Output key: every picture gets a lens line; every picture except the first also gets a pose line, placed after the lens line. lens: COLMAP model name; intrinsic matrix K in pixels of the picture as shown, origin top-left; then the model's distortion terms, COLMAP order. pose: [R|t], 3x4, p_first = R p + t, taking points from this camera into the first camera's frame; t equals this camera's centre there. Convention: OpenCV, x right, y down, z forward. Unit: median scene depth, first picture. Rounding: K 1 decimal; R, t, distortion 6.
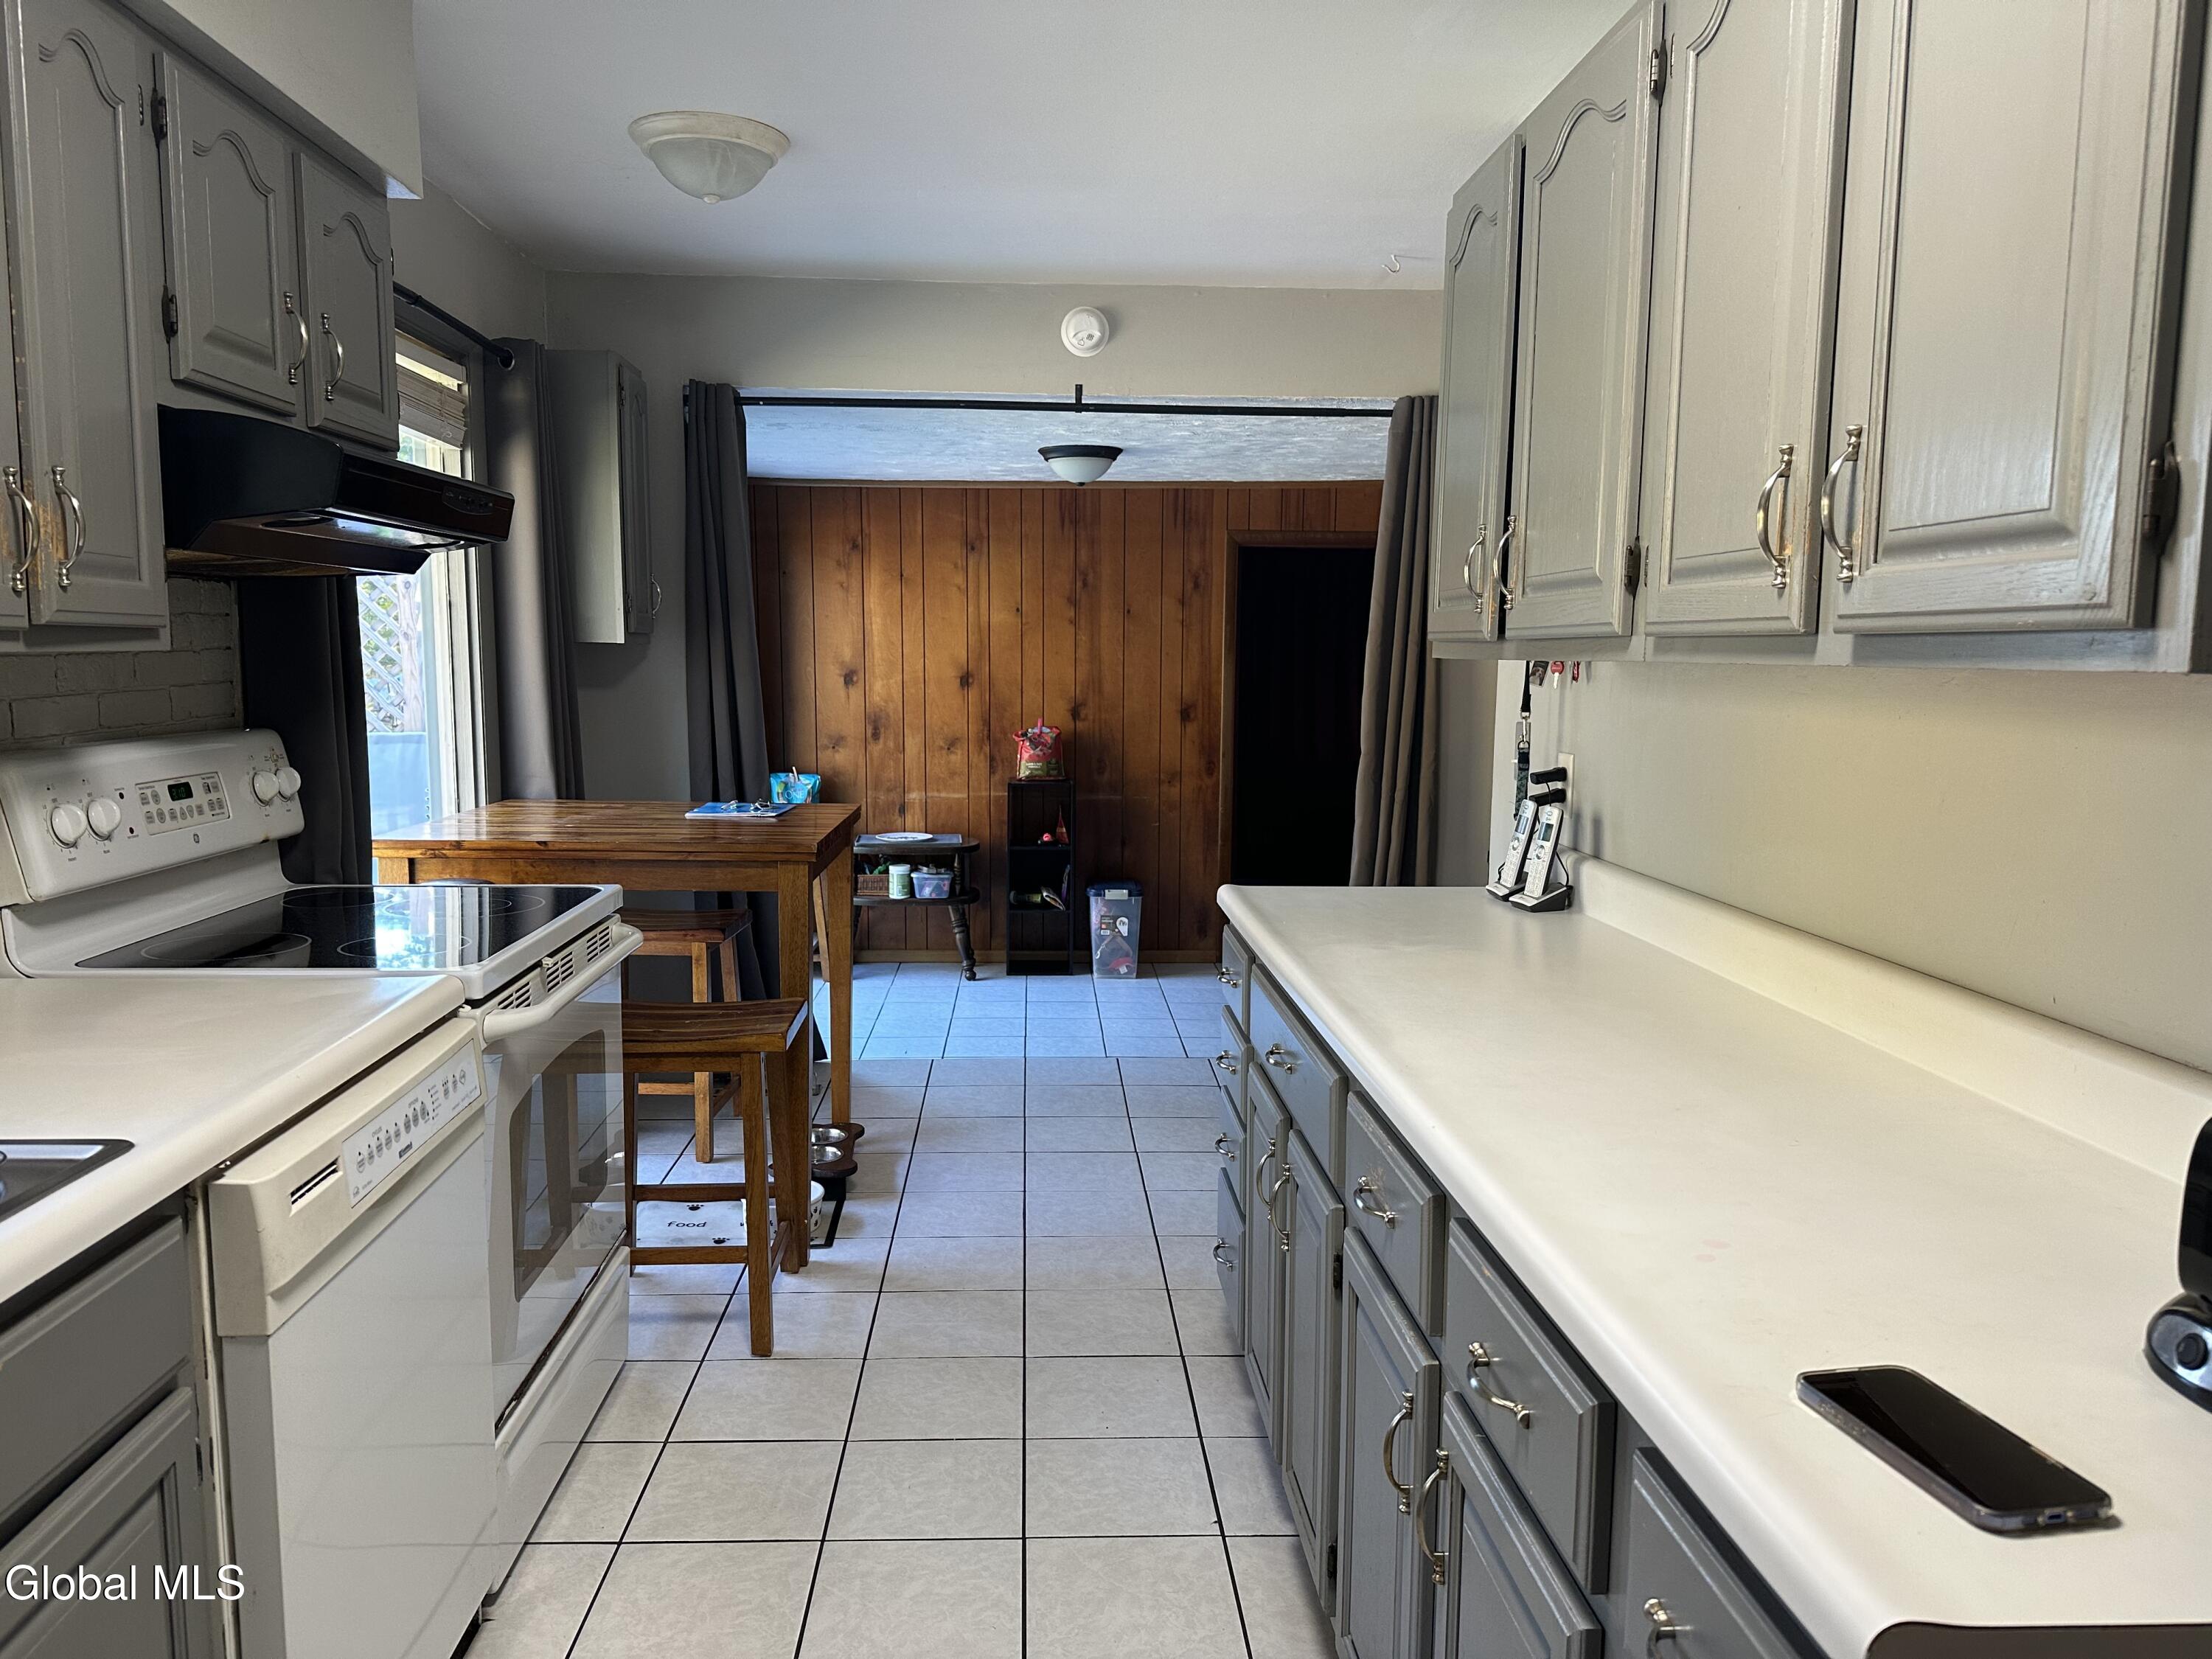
lens RADIAL K [[1569.7, 0, 1109.5], [0, 1569.7, 822.2], [0, 0, 1]] dist [-0.003171, -0.002064]
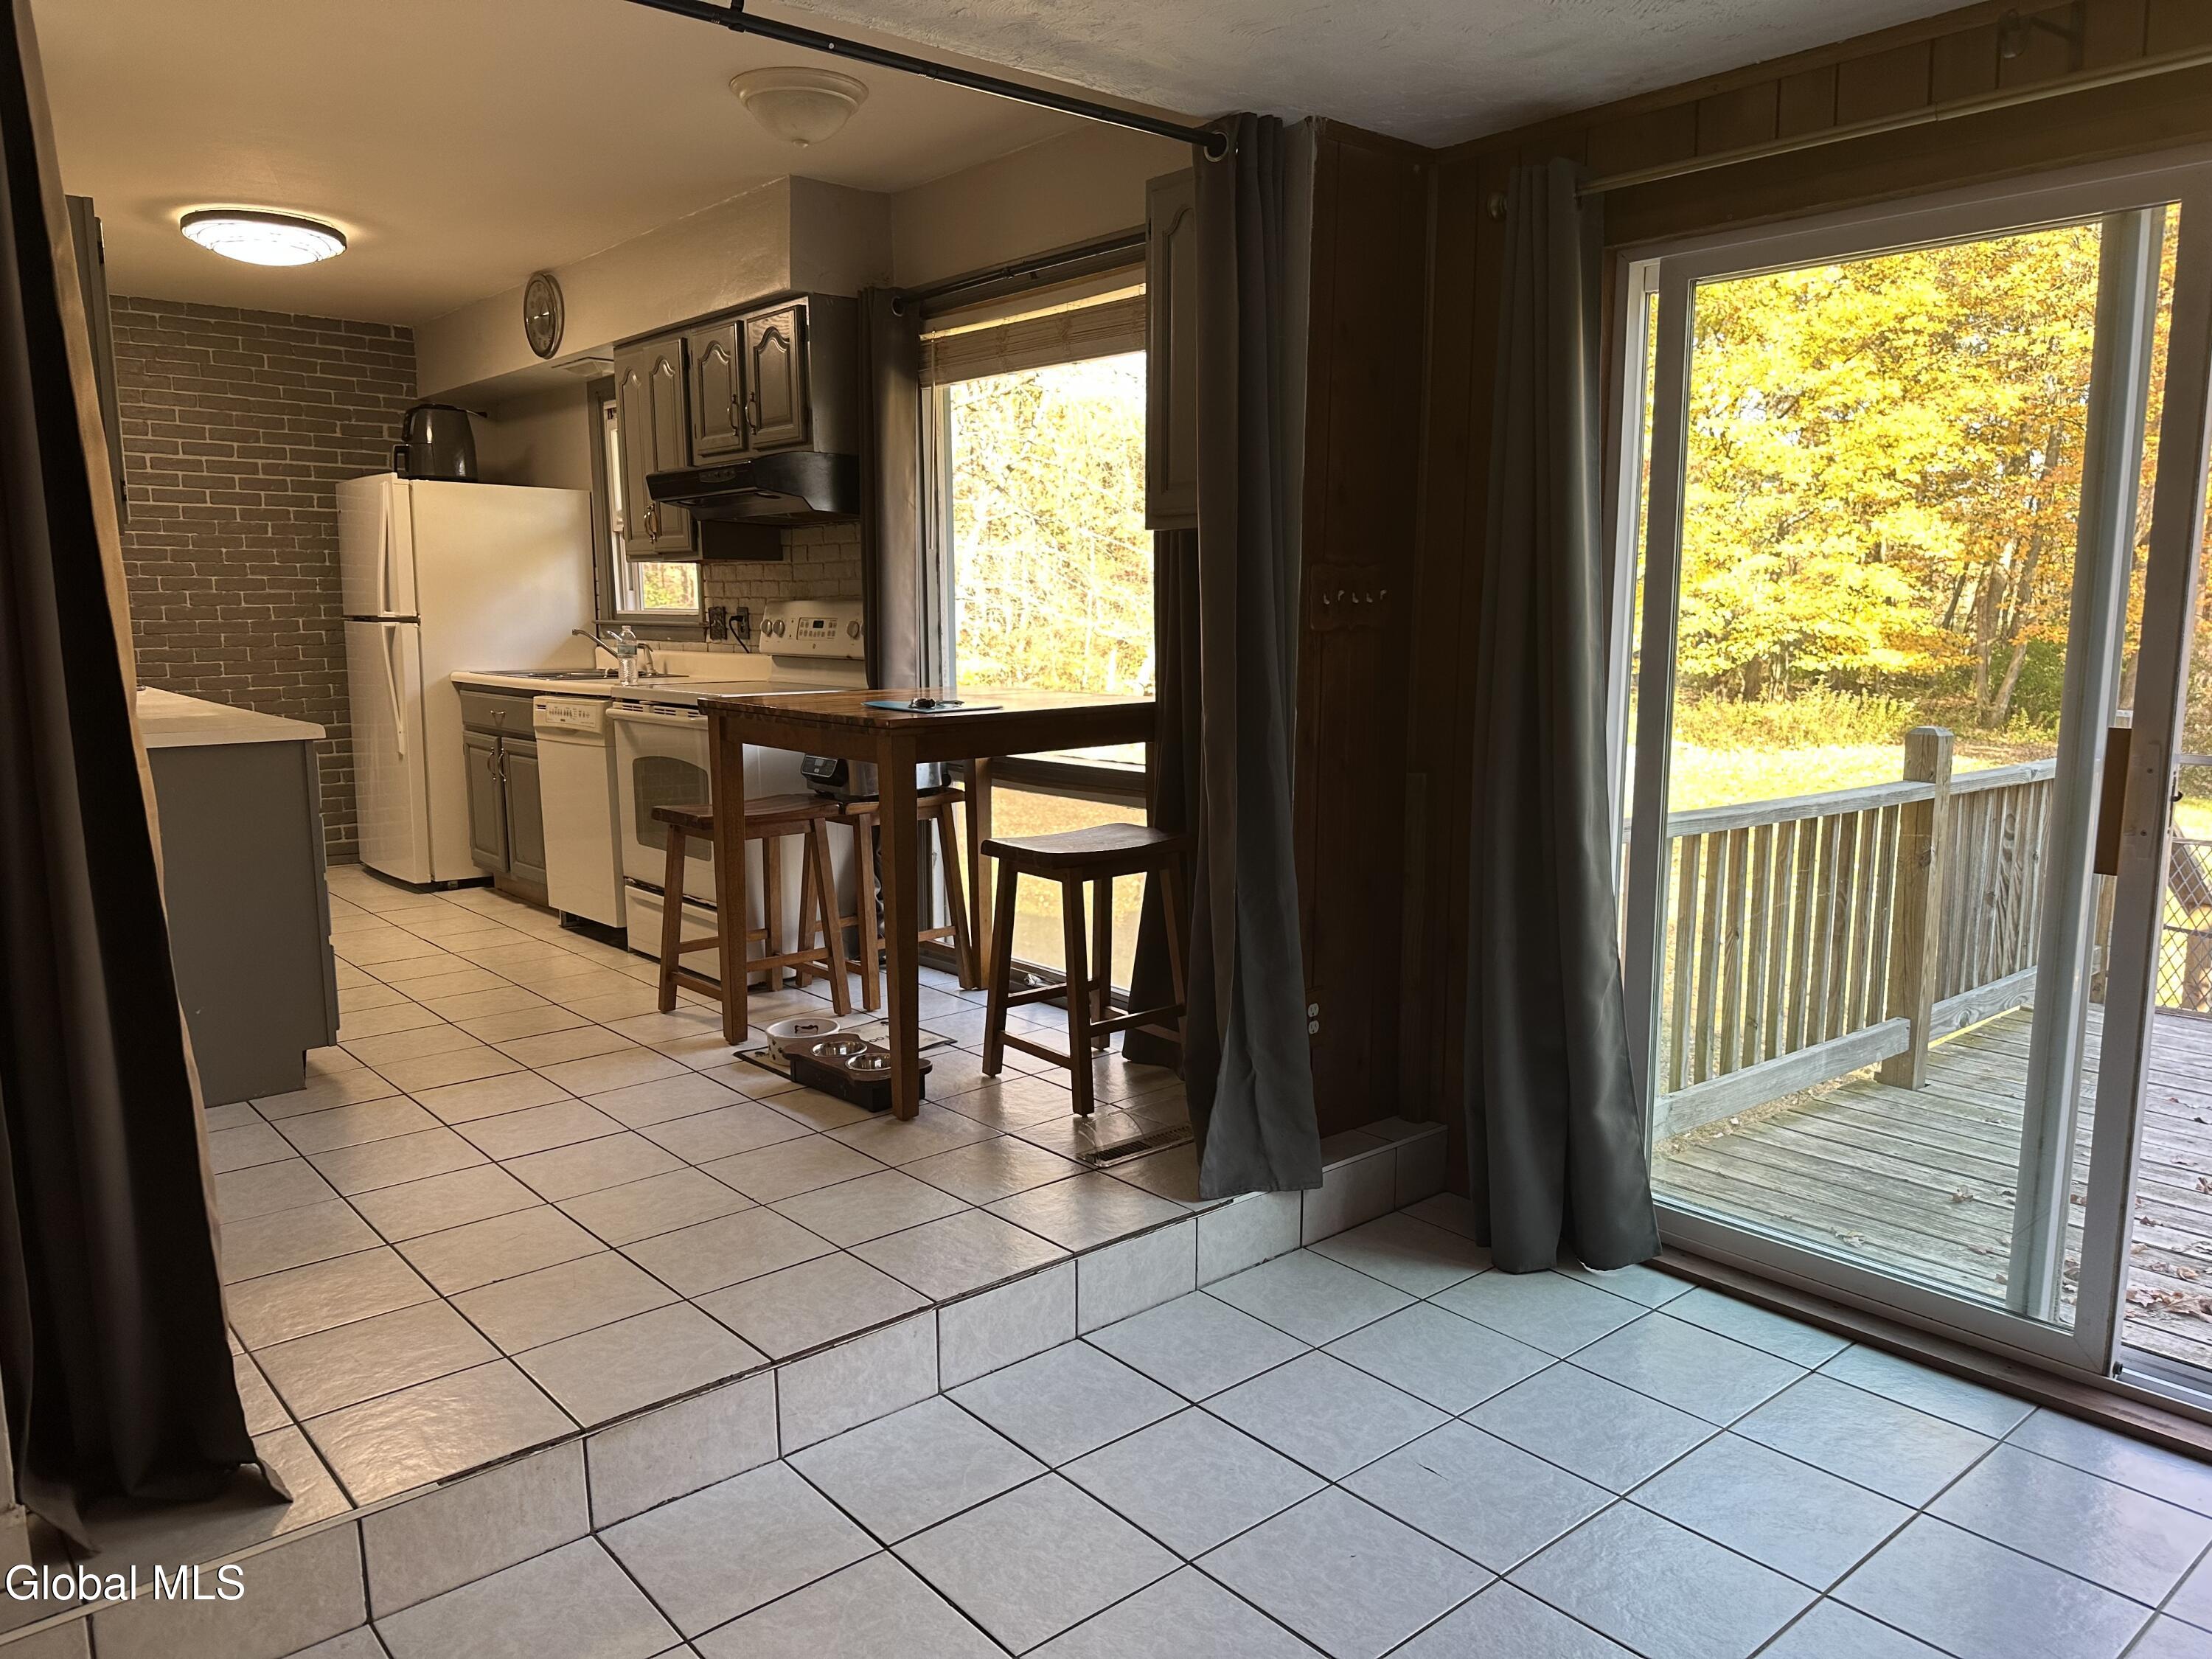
lens RADIAL K [[1537.5, 0, 1101.6], [0, 1537.5, 848.5], [0, 0, 1]] dist [0.084859, -0.147554]
pose [[-0.793002, 0.090500, -0.602459, 0.316831], [-0.069439, 0.969033, 0.236967, -0.191500], [0.605249, 0.229750, -0.762161, 2.221286]]
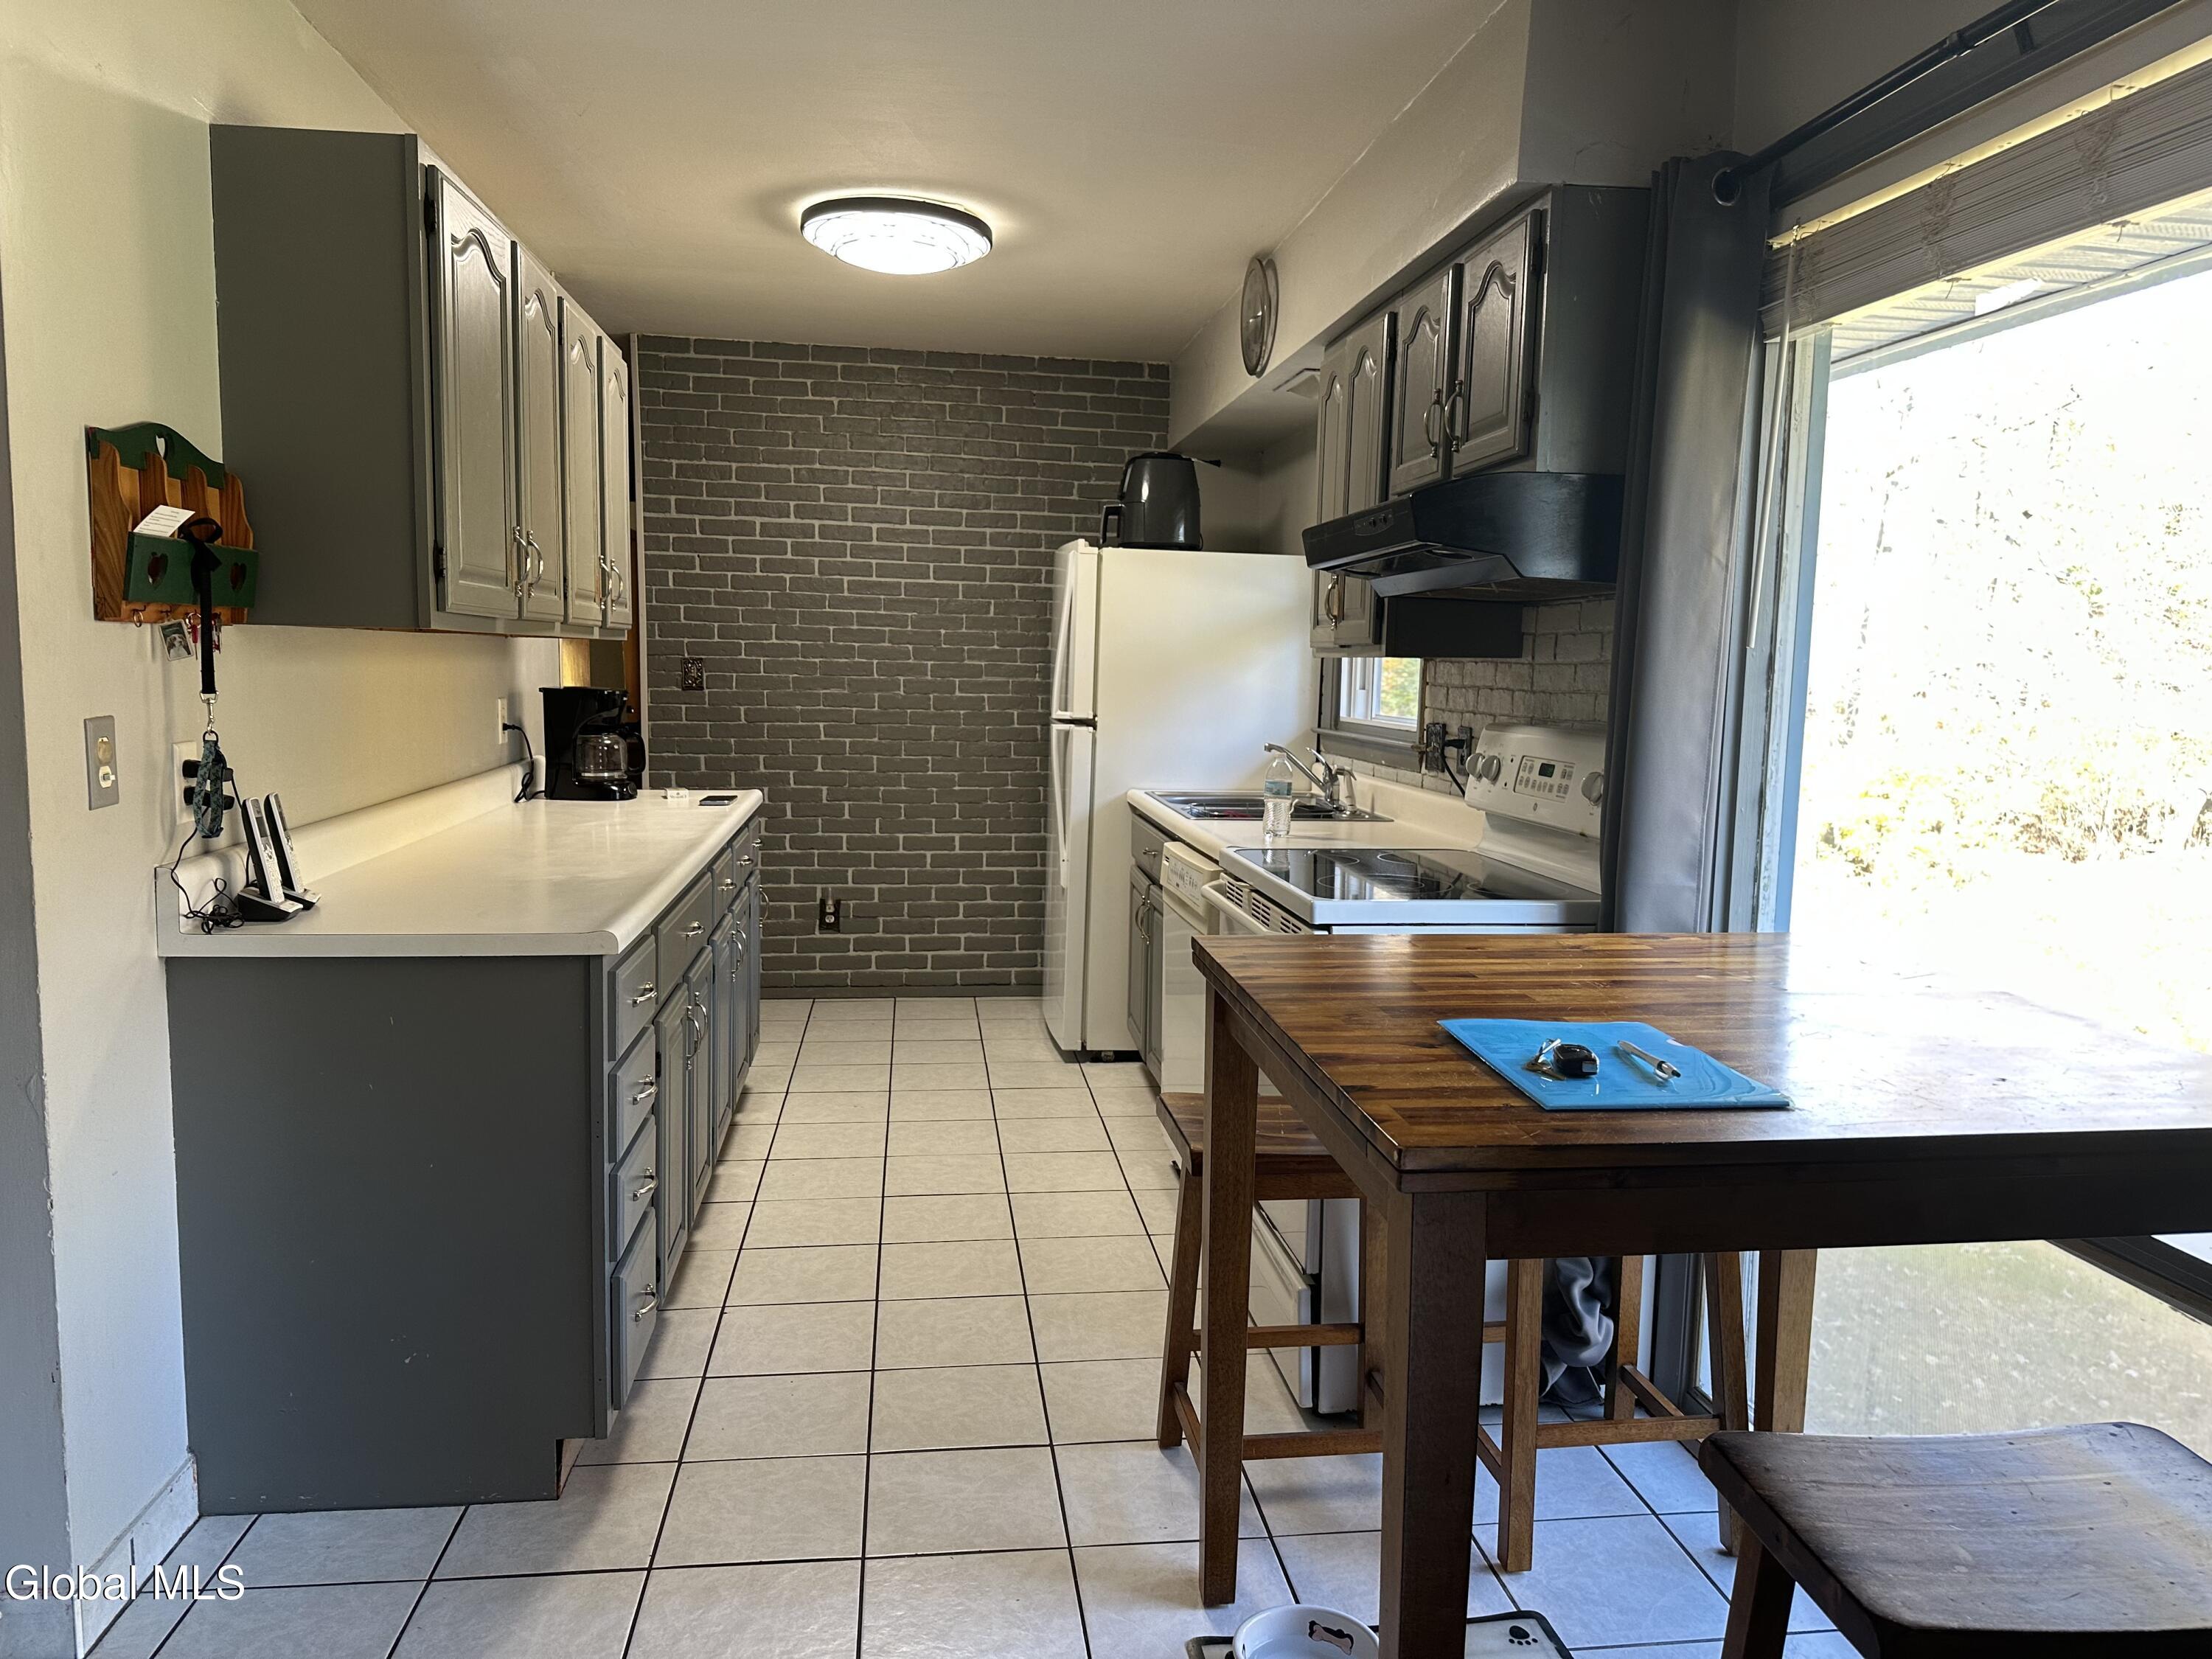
lens RADIAL K [[1537.5, 0, 1101.6], [0, 1537.5, 848.5], [0, 0, 1]] dist [0.084859, -0.147554]
pose [[-0.997309, -0.014325, -0.071899, -0.106398], [-0.030467, 0.973011, 0.228737, -0.176508], [0.066682, 0.230312, -0.970829, 1.663414]]
